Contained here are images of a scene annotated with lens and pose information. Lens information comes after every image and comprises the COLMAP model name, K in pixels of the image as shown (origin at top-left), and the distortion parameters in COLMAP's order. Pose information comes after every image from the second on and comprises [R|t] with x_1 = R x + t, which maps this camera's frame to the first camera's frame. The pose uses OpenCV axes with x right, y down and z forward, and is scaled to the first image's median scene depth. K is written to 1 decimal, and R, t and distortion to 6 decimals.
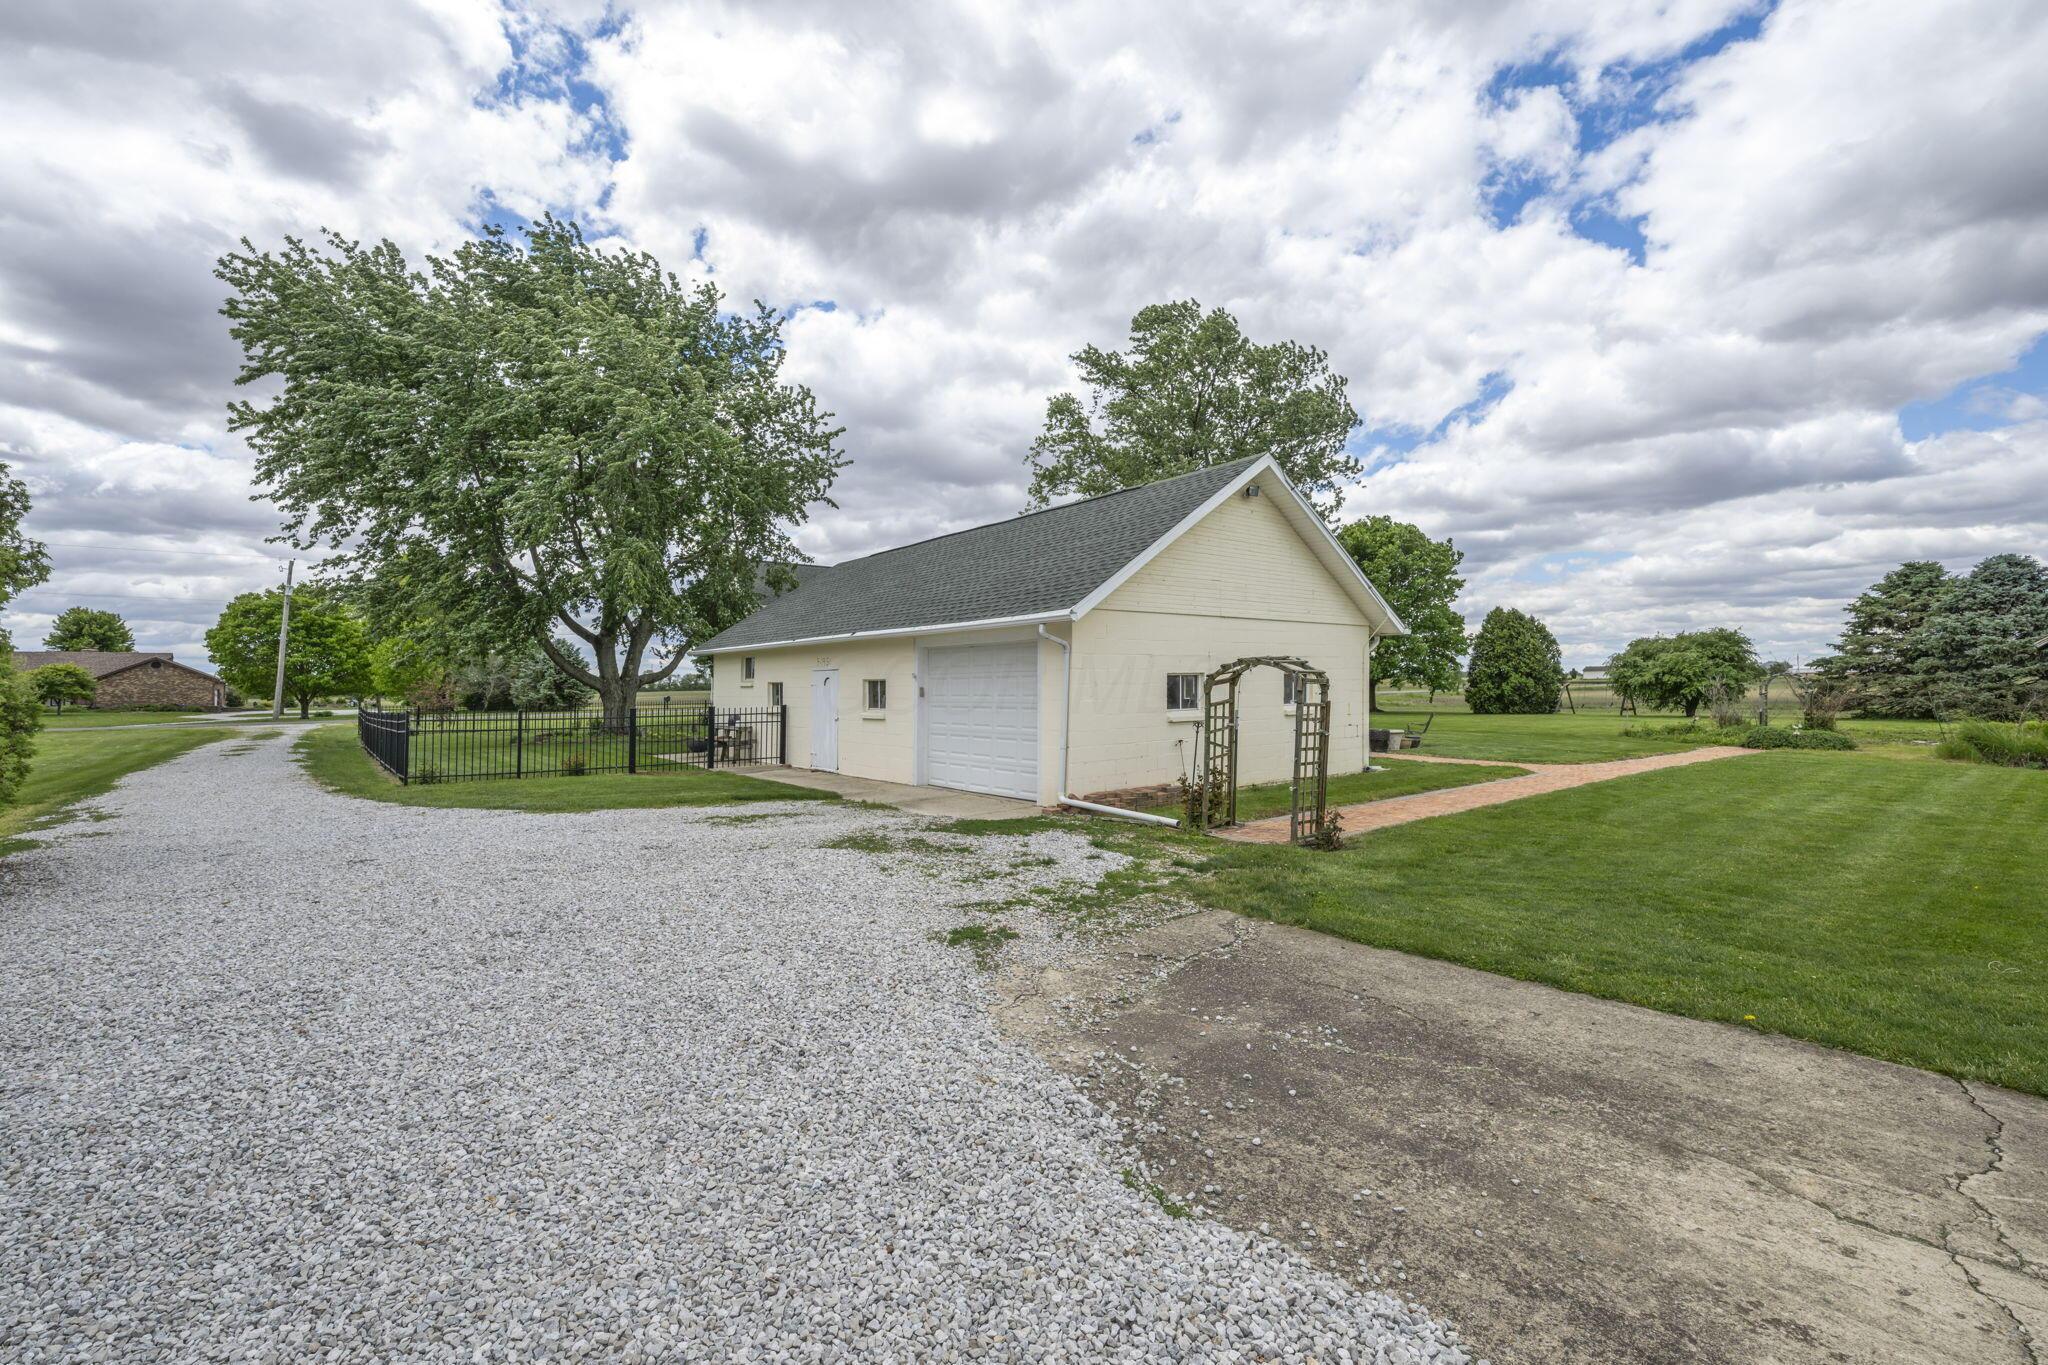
lens RADIAL K [[970.4, 0, 1024.0], [0, 970.4, 682.5], [0, 0, 1]] dist [0.000829, 0.000144]
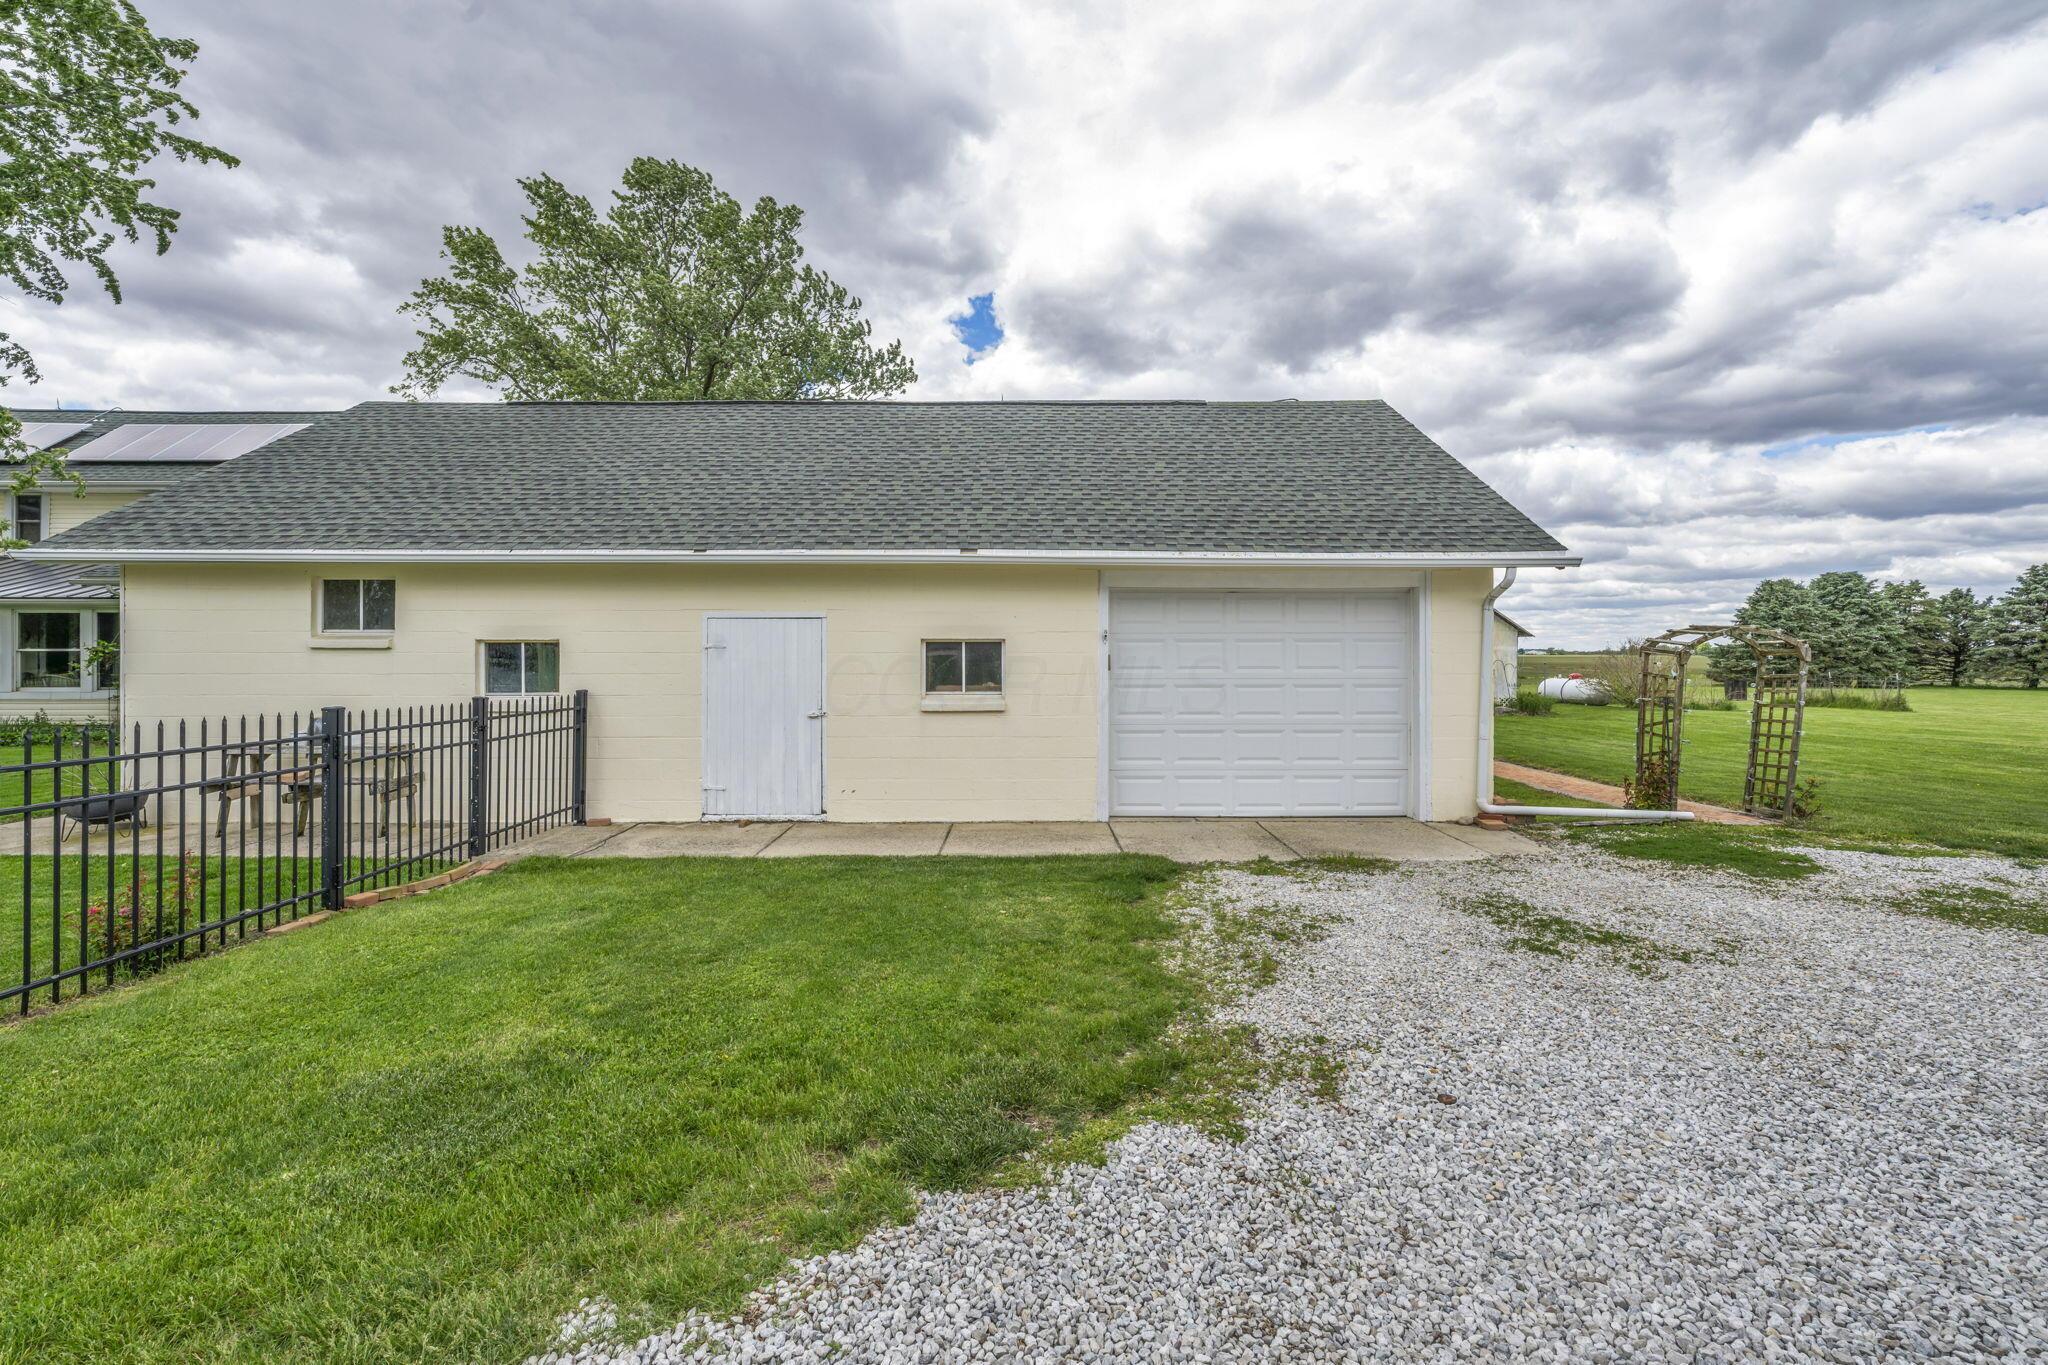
lens RADIAL K [[907.0, 0, 1024.0], [0, 907.0, 682.5], [0, 0, 1]] dist [-0.000545, -0.000073]
pose [[0.609981, -0.017302, 0.792227, -0.504098], [-0.007162, 0.999600, 0.027346, 0.006181], [-0.792383, -0.022355, 0.609614, 0.625217]]
